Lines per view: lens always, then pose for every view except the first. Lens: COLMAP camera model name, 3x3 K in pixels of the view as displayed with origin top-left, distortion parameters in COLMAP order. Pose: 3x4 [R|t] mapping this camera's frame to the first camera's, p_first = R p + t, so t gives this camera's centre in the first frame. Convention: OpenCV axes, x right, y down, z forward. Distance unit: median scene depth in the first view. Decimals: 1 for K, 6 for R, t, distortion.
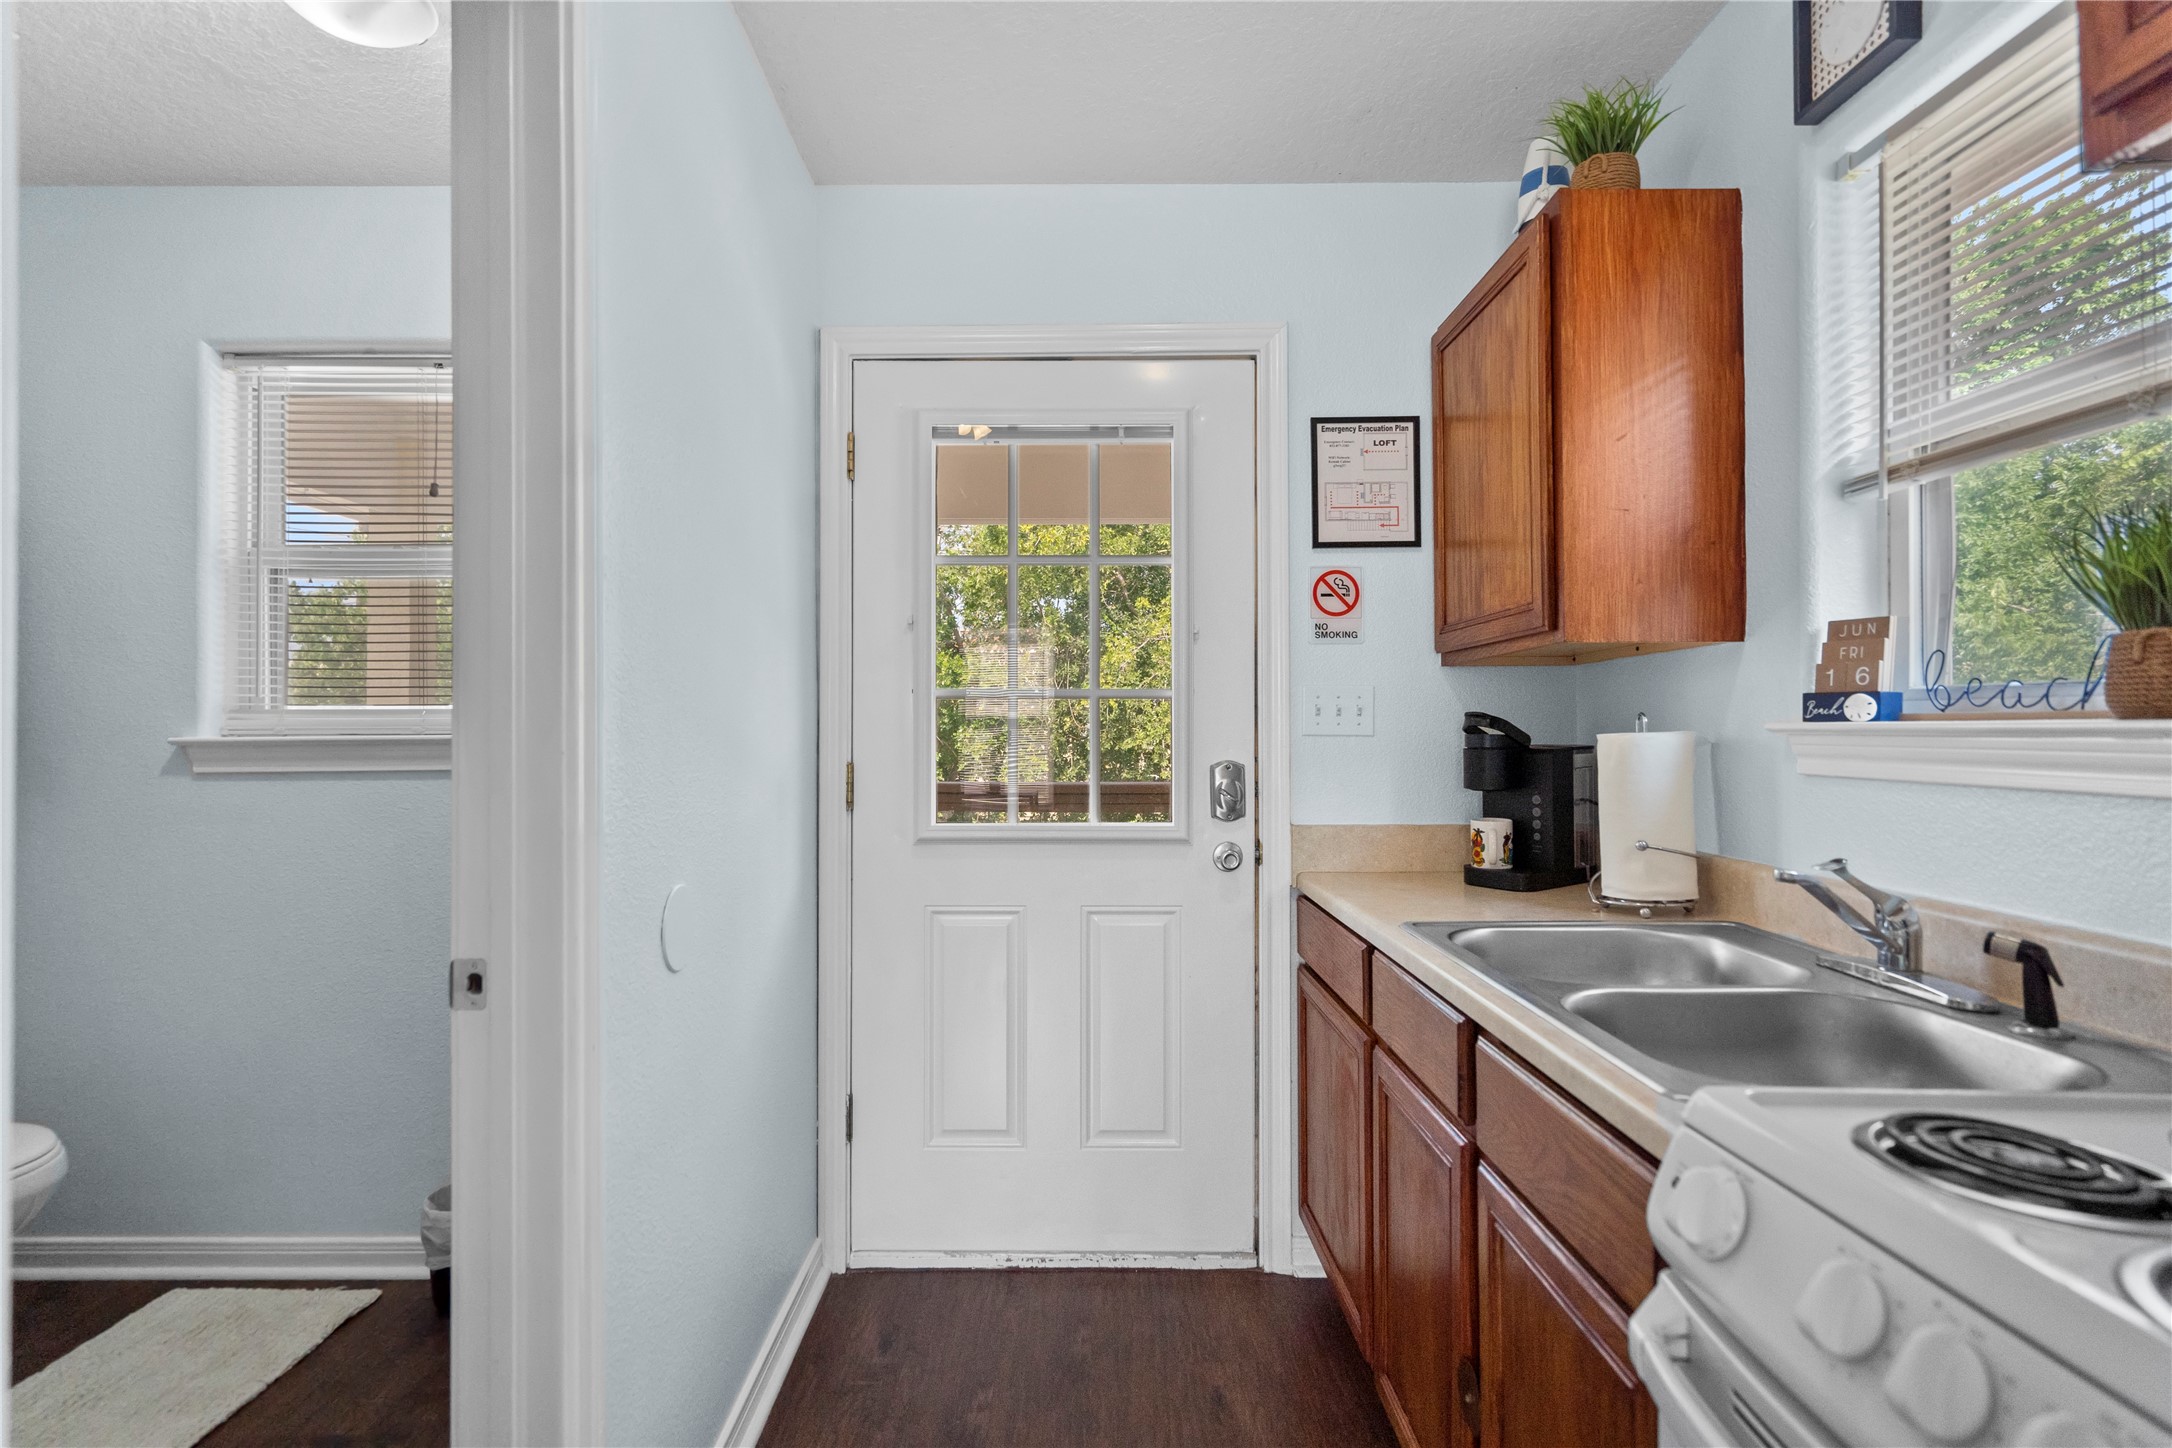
lens RADIAL K [[1052.6, 0, 1086.0], [0, 1052.6, 724.0], [0, 0, 1]] dist [-0.002123, -0.000765]
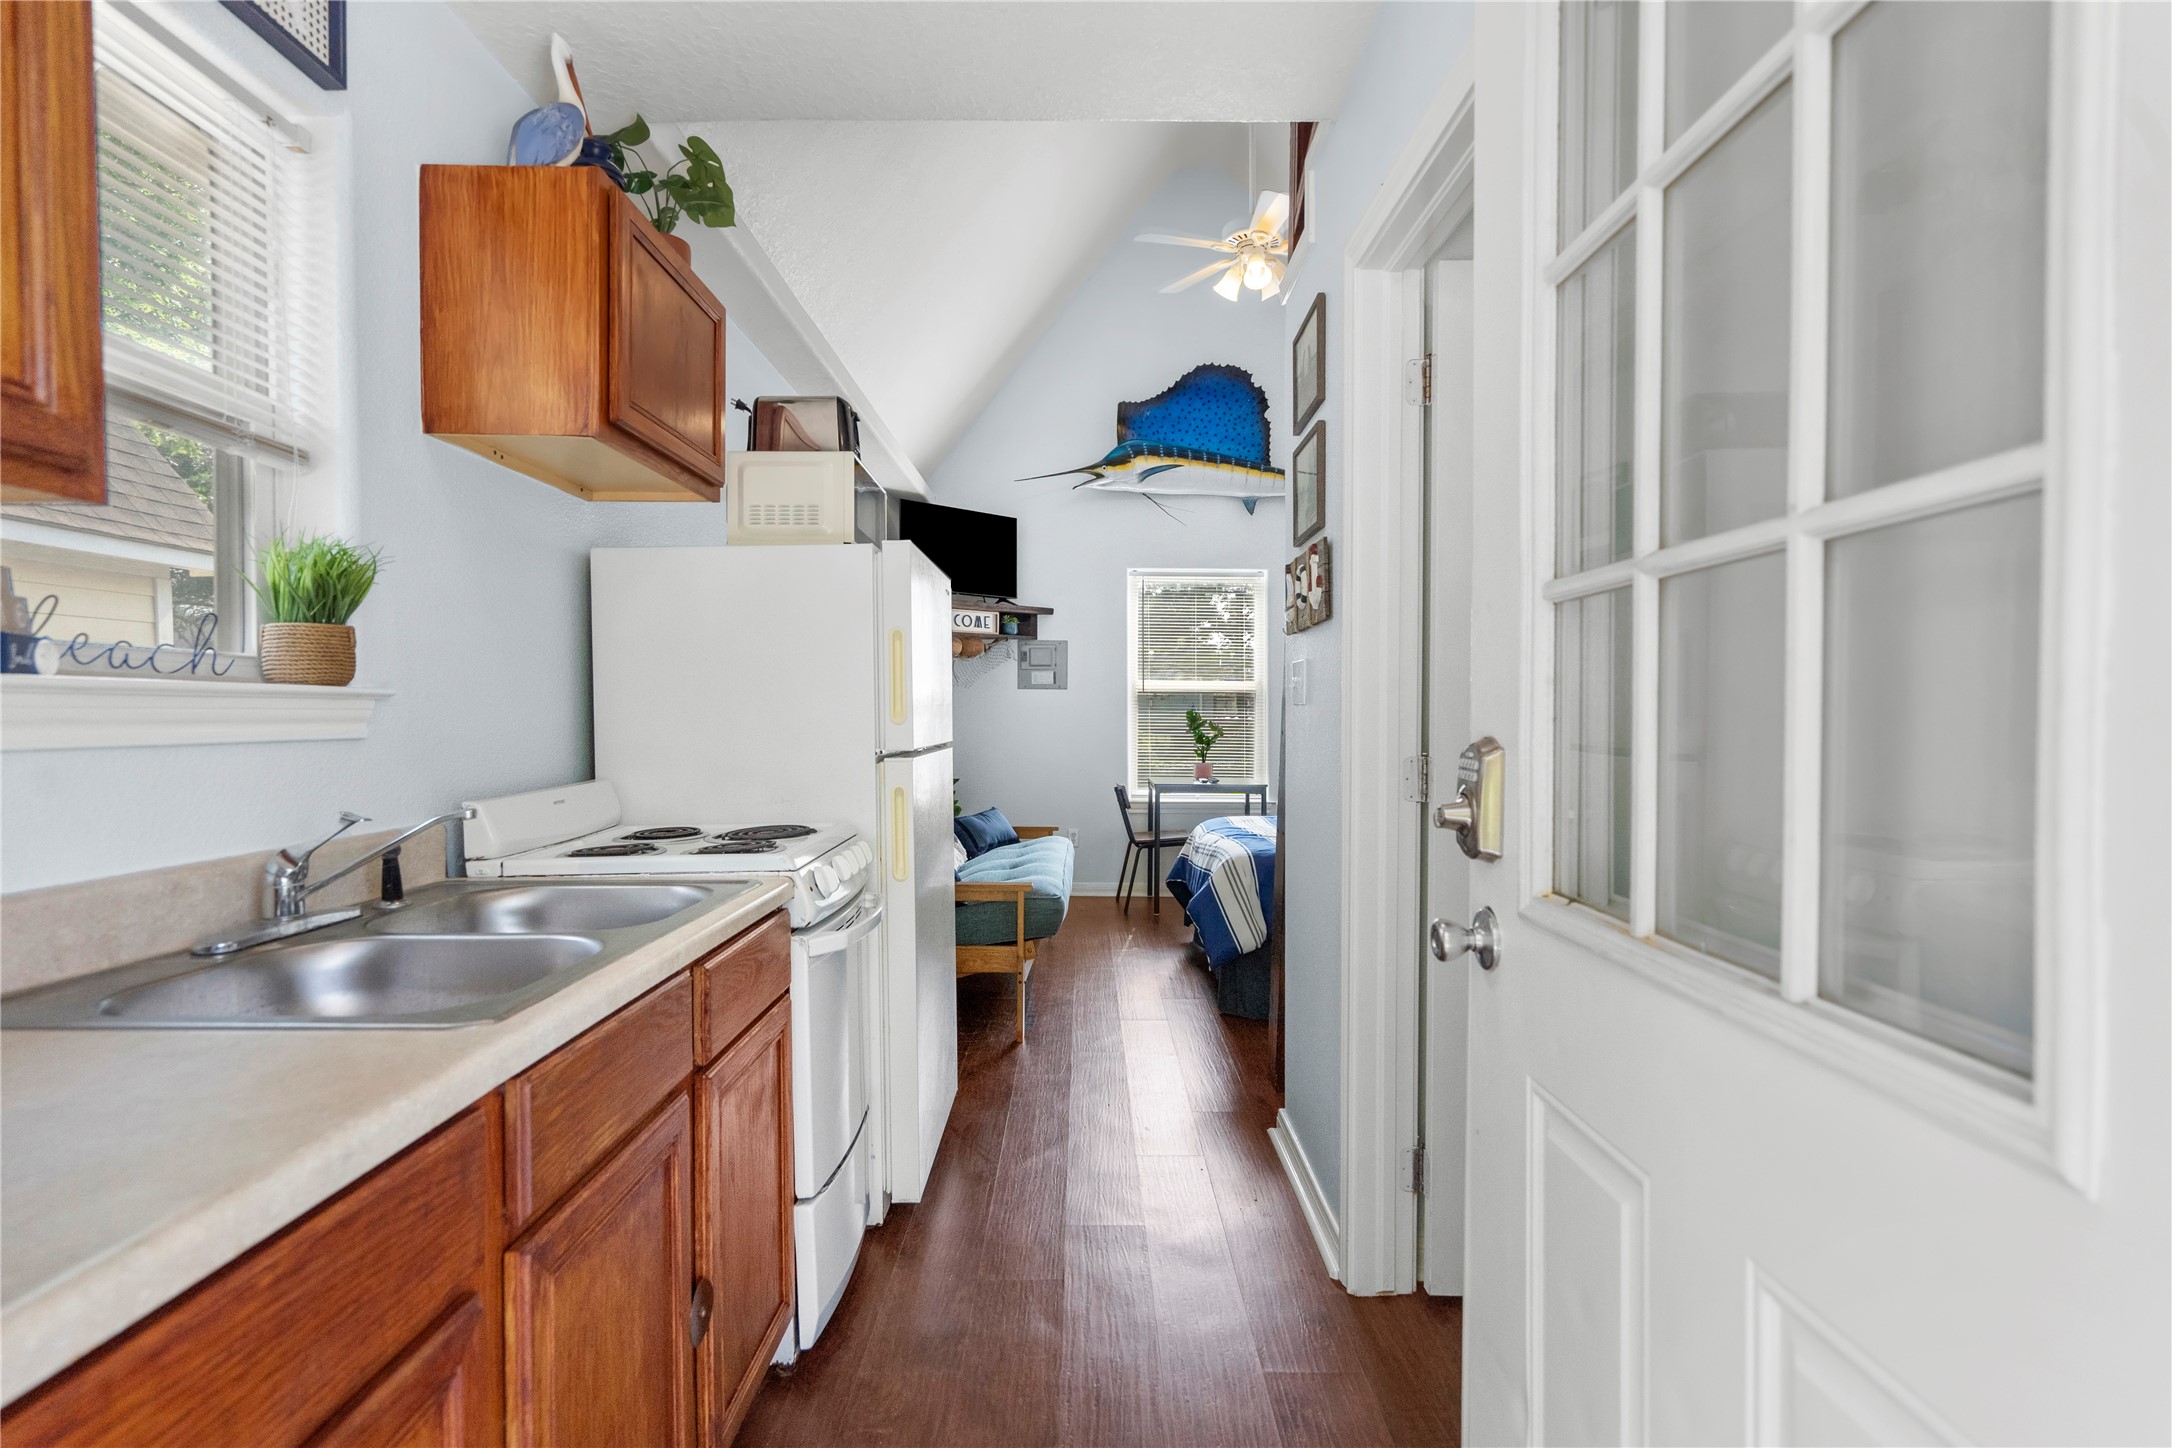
lens RADIAL K [[1052.6, 0, 1086.0], [0, 1052.6, 724.0], [0, 0, 1]] dist [-0.002123, -0.000765]
pose [[-0.999997, 0.002311, -0.001020, -0.031074], [0.002310, 0.999996, 0.001424, 0.038329], [0.001023, 0.001422, -0.999998, 2.023301]]
